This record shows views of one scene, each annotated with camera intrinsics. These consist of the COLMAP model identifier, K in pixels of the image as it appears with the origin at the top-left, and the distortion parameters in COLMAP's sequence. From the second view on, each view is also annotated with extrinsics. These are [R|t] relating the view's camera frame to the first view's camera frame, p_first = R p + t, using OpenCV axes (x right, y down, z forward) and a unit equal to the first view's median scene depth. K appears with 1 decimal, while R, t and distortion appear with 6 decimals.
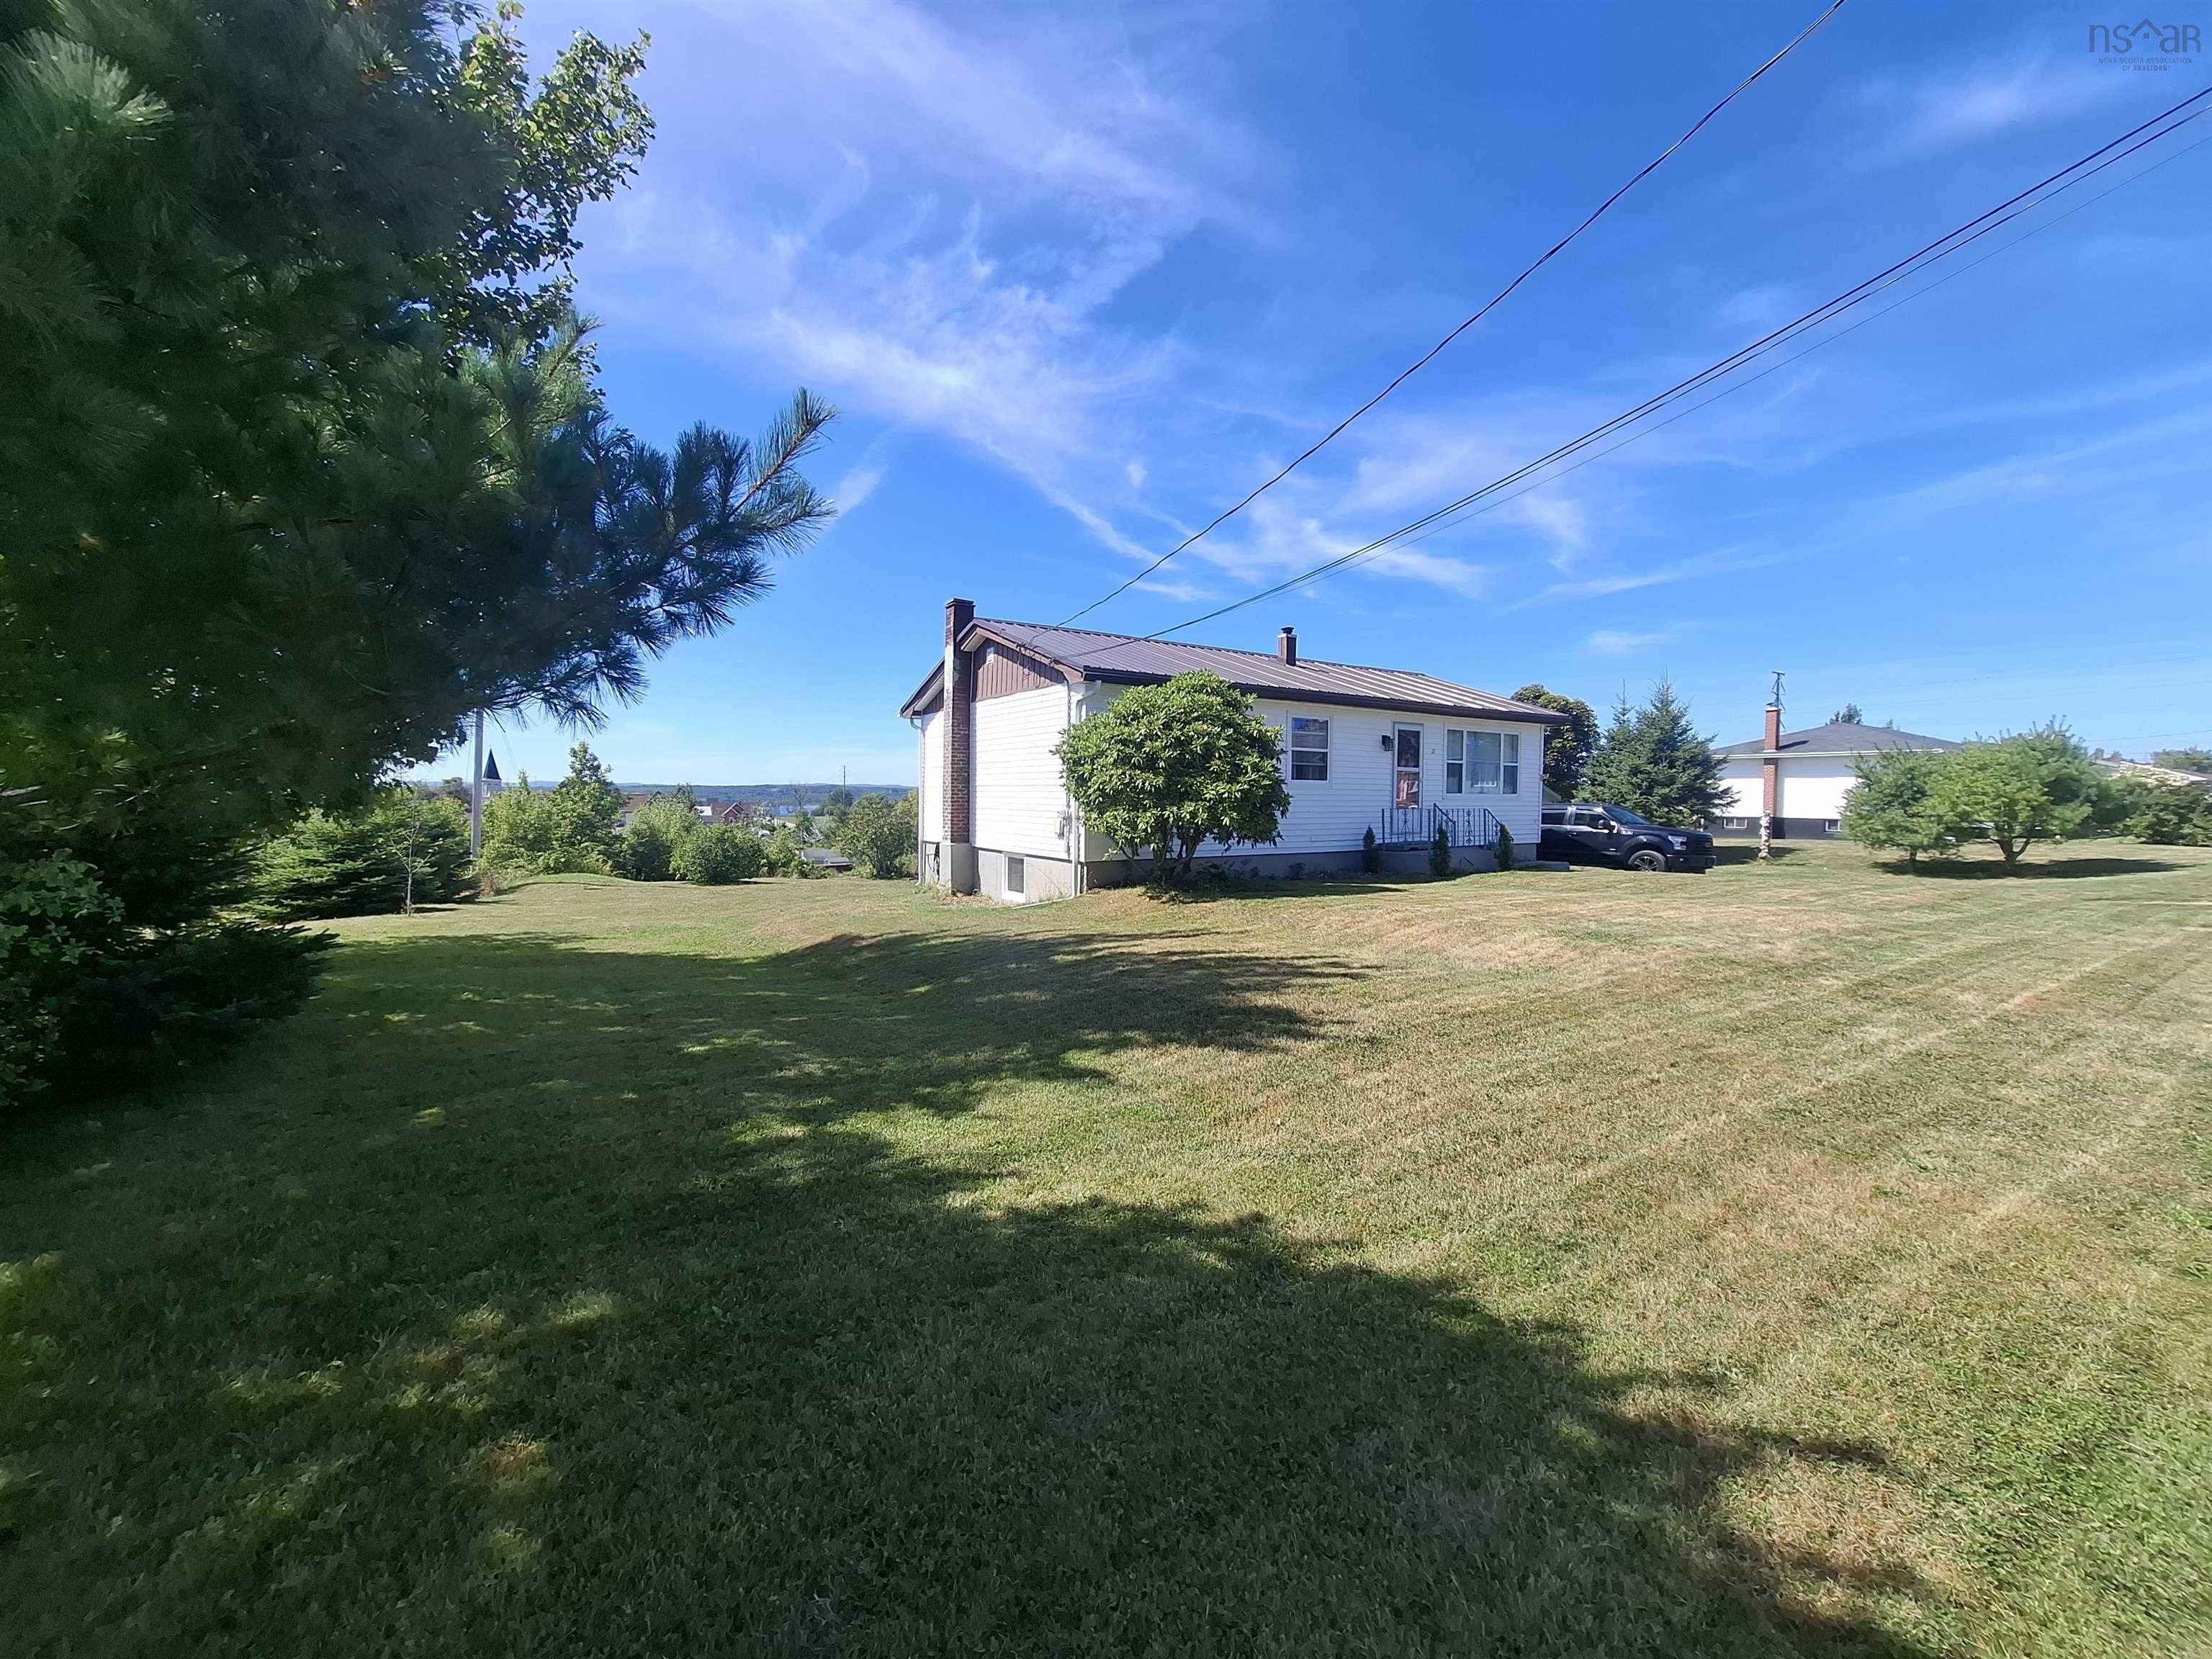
lens RADIAL K [[884.5, 0, 1109.8], [0, 884.5, 806.2], [0, 0, 1]] dist [-0.000057, 0.000280]
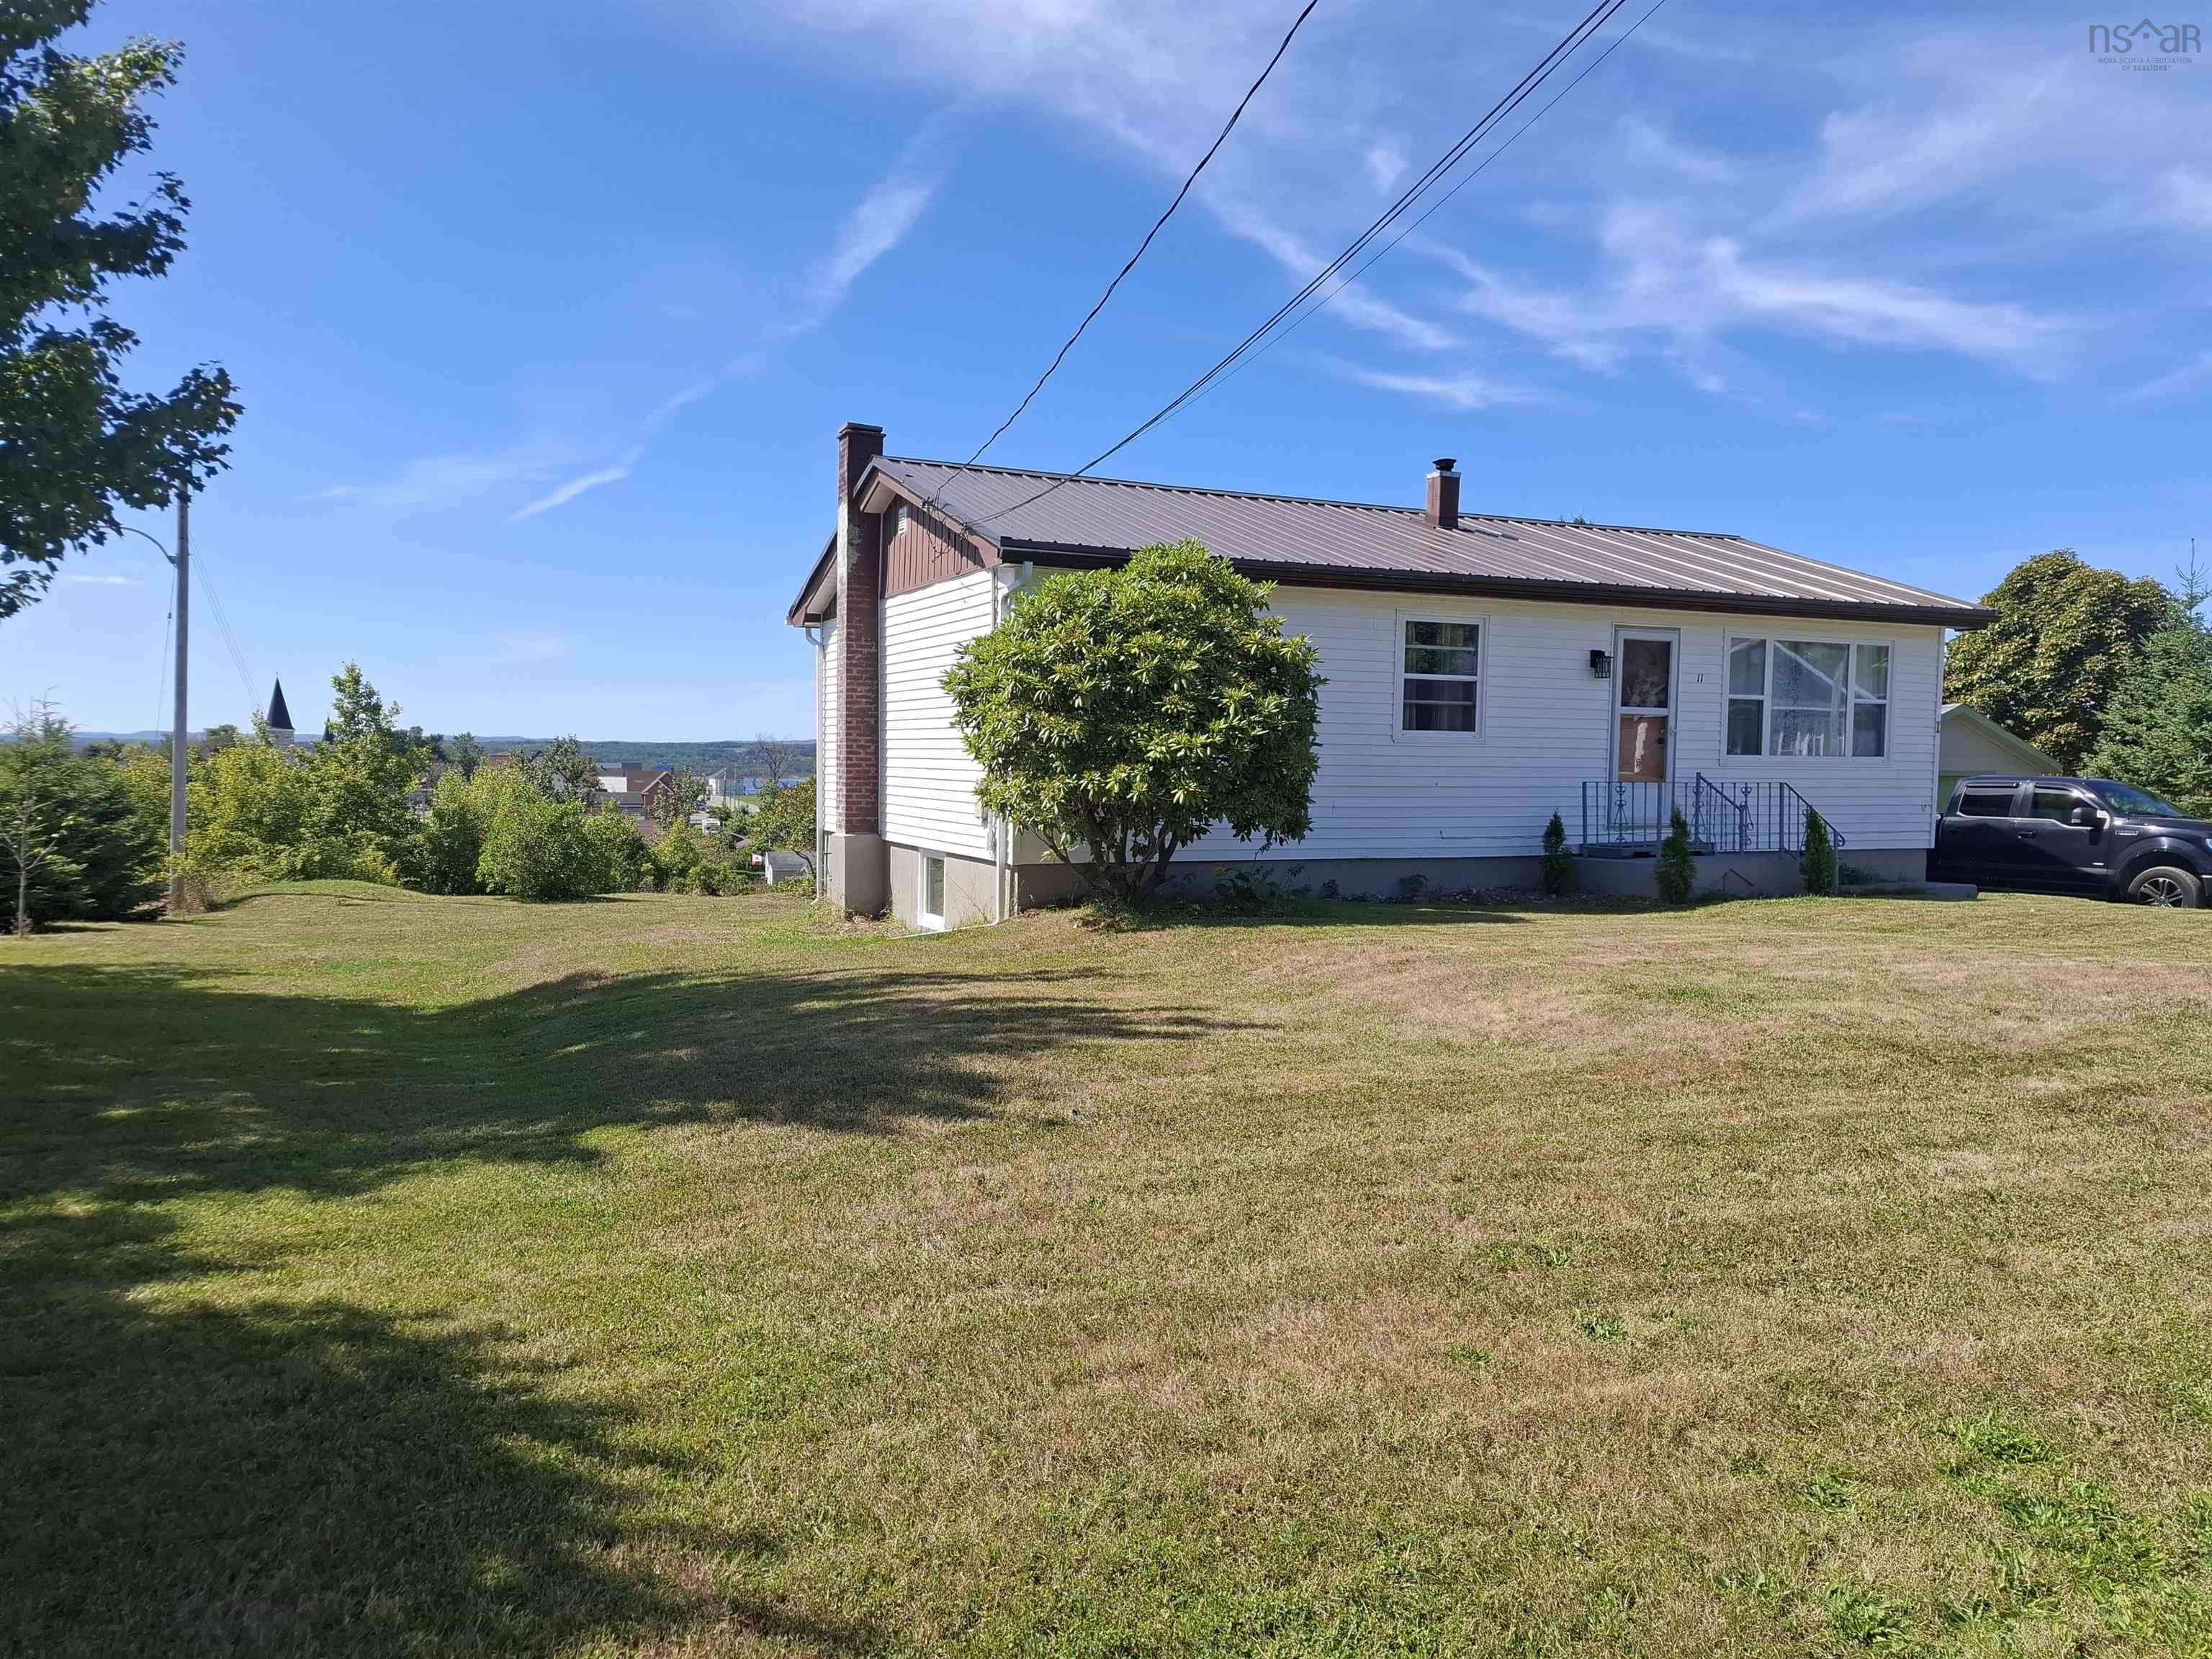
lens RADIAL K [[1555.4, 0, 1103.1], [0, 1555.4, 838.1], [0, 0, 1]] dist [0.125431, -0.144647]
pose [[0.989889, 0.012760, -0.141270, 0.151980], [-0.007690, 0.999309, 0.036377, 0.004644], [0.141637, -0.034923, 0.989302, -0.034637]]
